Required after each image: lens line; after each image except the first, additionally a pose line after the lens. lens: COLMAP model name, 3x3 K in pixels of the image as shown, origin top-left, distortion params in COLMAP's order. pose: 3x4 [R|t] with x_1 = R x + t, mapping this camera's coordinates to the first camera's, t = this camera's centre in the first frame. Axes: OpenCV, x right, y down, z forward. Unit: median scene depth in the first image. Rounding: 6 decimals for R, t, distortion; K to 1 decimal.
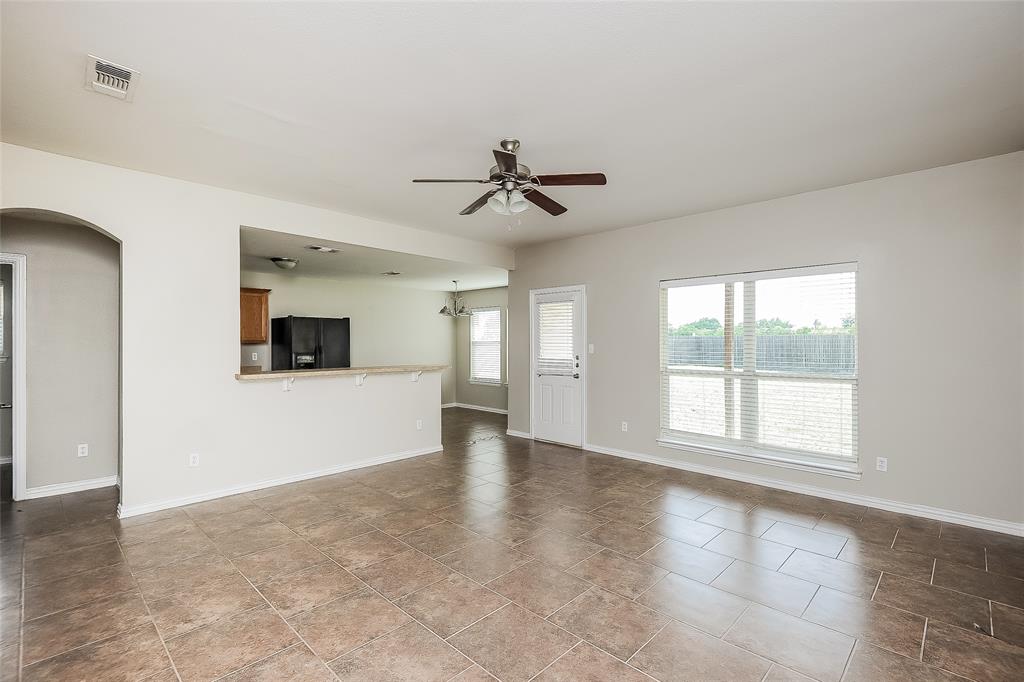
lens RADIAL K [[475.1, 0, 508.3], [0, 475.1, 342.3], [0, 0, 1]] dist [0.018286, -0.006781]
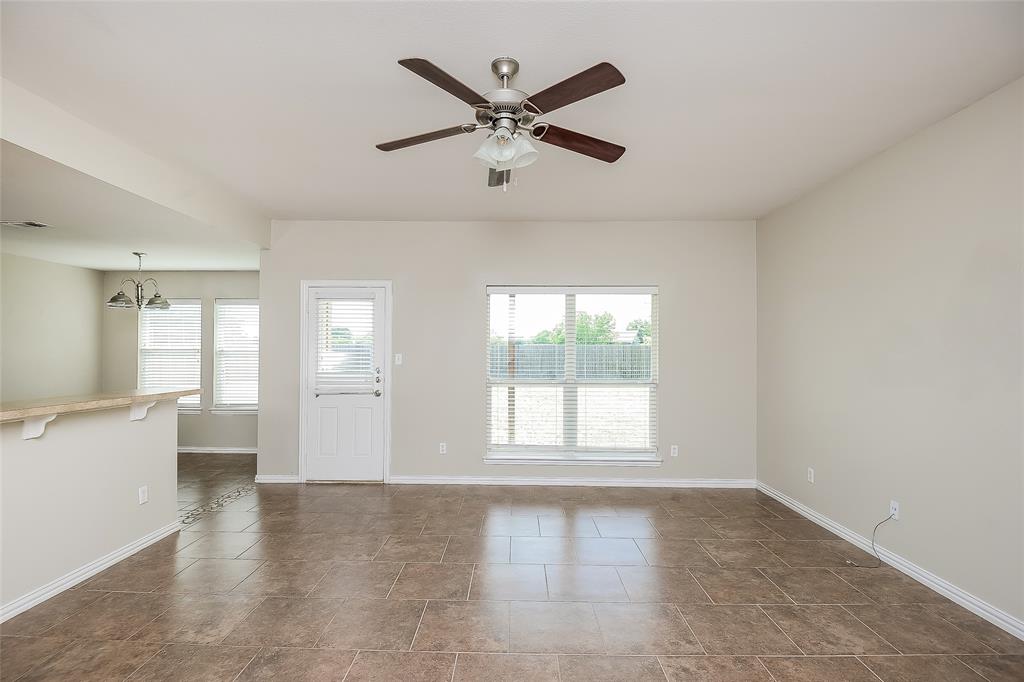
lens RADIAL K [[475.1, 0, 510.8], [0, 475.1, 345.4], [0, 0, 1]] dist [0.018286, -0.006781]
pose [[0.724177, 0.009728, 0.689546, -0.296211], [-0.003173, 0.999937, -0.010776, -0.002690], [-0.689607, 0.005616, 0.724162, 0.310455]]
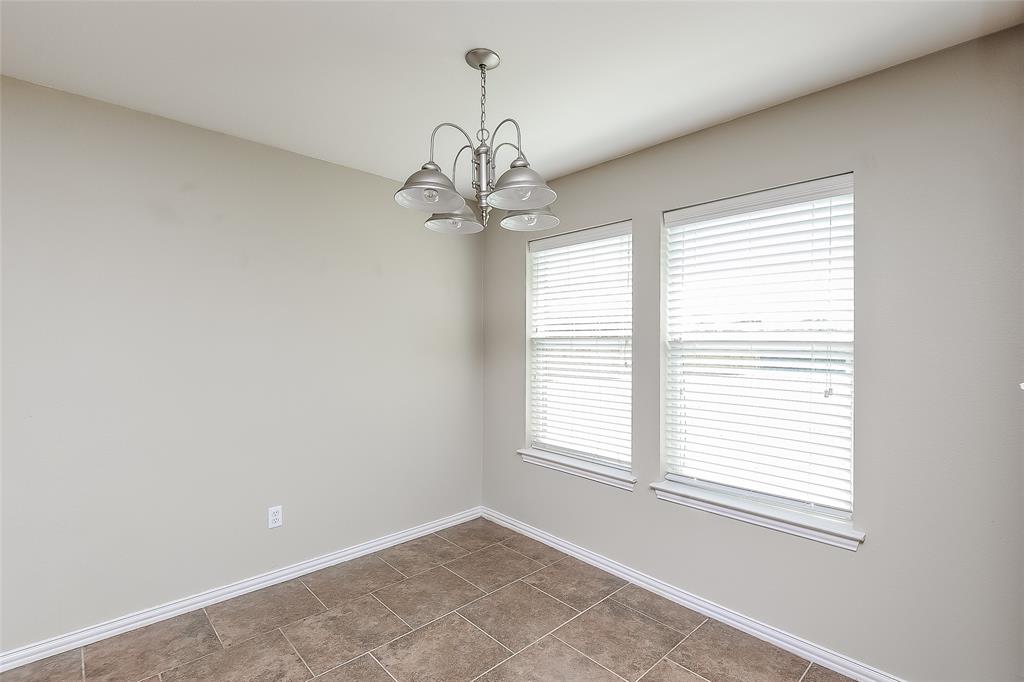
lens RADIAL K [[475.1, 0, 511.6], [0, 475.1, 342.9], [0, 0, 1]] dist [0.018286, -0.006781]
pose [[0.998662, 0.000248, -0.051709, -0.130956], [-0.000179, 0.999999, 0.001335, 0.001680], [0.051710, -0.001324, 0.998661, 1.219602]]
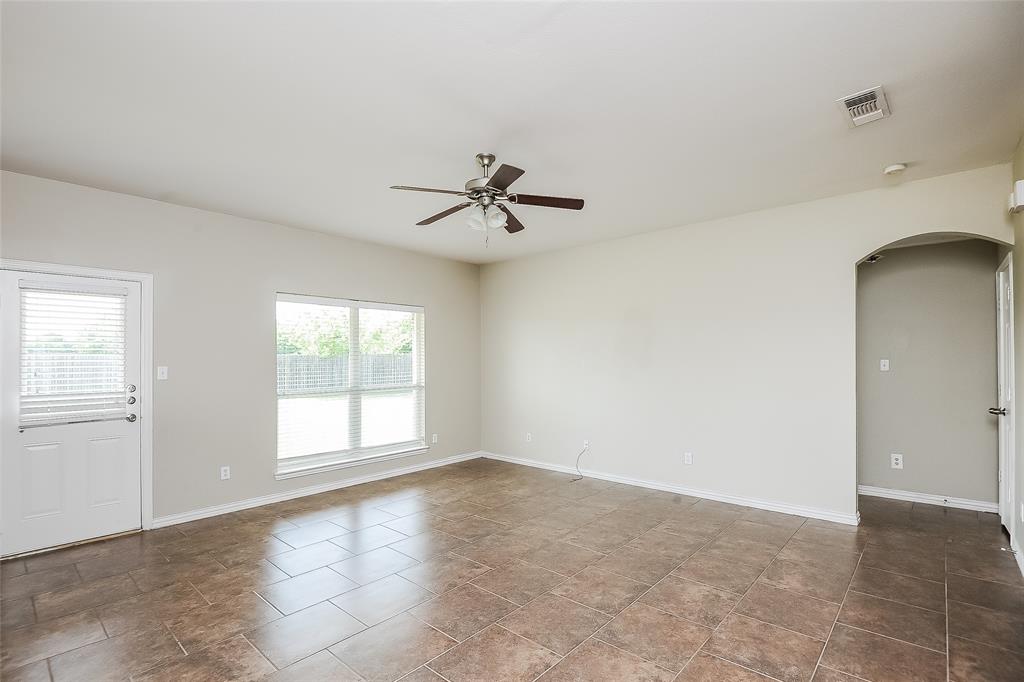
lens RADIAL K [[475.1, 0, 533.3], [0, 475.1, 359.0], [0, 0, 1]] dist [0.018286, -0.006781]
pose [[-0.072979, -0.001604, 0.997332, -0.621805], [0.004436, 0.999988, 0.001933, -0.005933], [-0.997324, 0.004566, -0.072971, 0.618484]]
